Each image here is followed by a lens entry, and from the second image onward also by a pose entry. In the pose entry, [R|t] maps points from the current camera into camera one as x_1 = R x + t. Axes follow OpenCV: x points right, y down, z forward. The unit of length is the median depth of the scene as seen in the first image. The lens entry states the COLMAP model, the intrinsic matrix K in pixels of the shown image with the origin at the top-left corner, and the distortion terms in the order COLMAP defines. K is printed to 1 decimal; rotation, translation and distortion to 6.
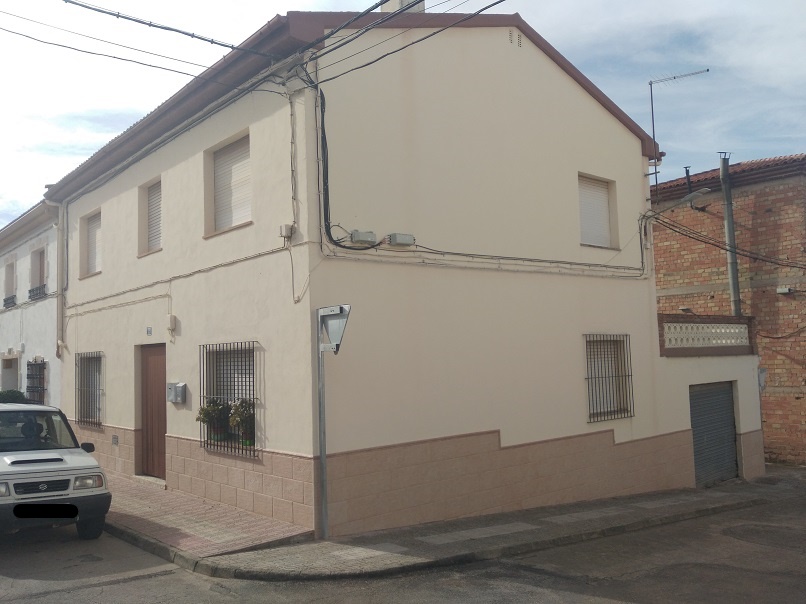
lens RADIAL K [[689.5, 0, 403.0], [0, 689.5, 302.0], [0, 0, 1]] dist [0.068656, -0.177439]
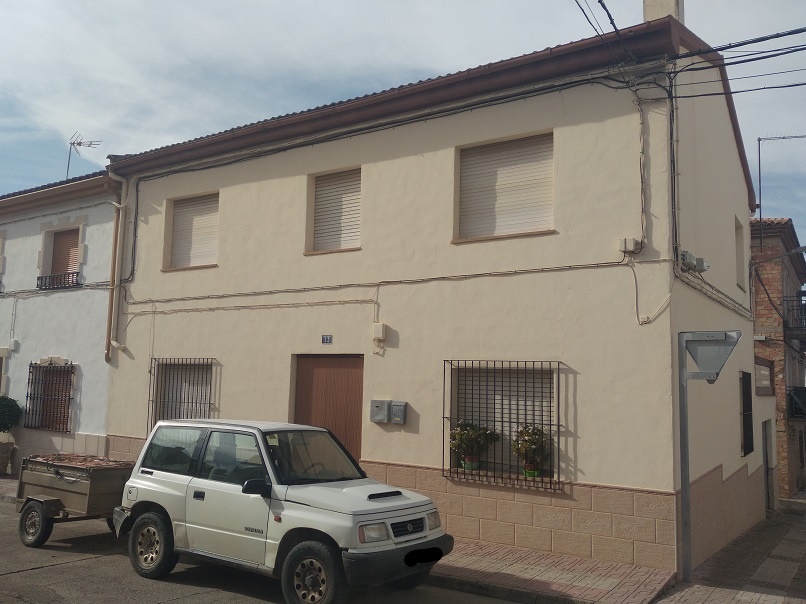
lens RADIAL K [[689.5, 0, 403.0], [0, 689.5, 302.0], [0, 0, 1]] dist [0.068656, -0.177439]
pose [[0.961139, 0.081544, 0.263748, -0.531661], [-0.072649, 0.996416, -0.043321, 0.026581], [-0.266335, 0.022477, 0.963618, 0.143117]]
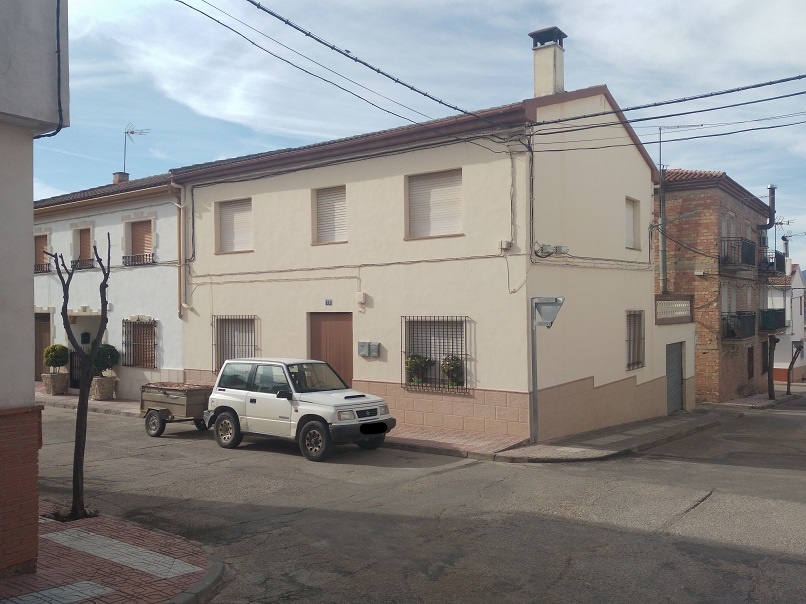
lens RADIAL K [[681.4, 0, 403.0], [0, 681.4, 302.0], [0, 0, 1]] dist [0.215624, -0.711408]
pose [[0.974754, 0.019371, 0.222438, -0.543392], [-0.034829, 0.997226, 0.065779, -0.052401], [-0.220547, -0.071866, 0.972725, -0.315070]]
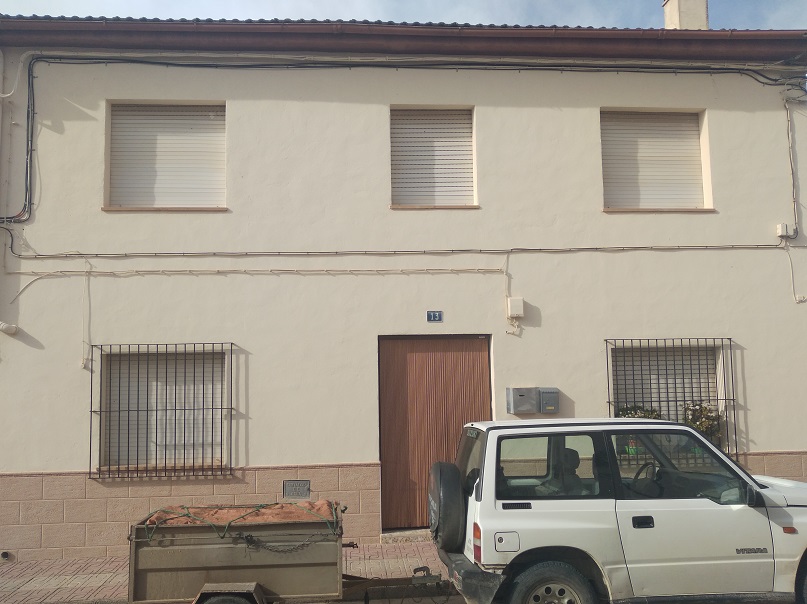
lens RADIAL K [[694.4, 0, 403.5], [0, 694.4, 302.0], [0, 0, 1]] dist [-0.008567, 0.001122]
pose [[0.596323, 0.095205, 0.797079, -0.989530], [-0.063296, 0.995427, -0.071542, 0.083002], [-0.800245, -0.007790, 0.599622, 0.639282]]
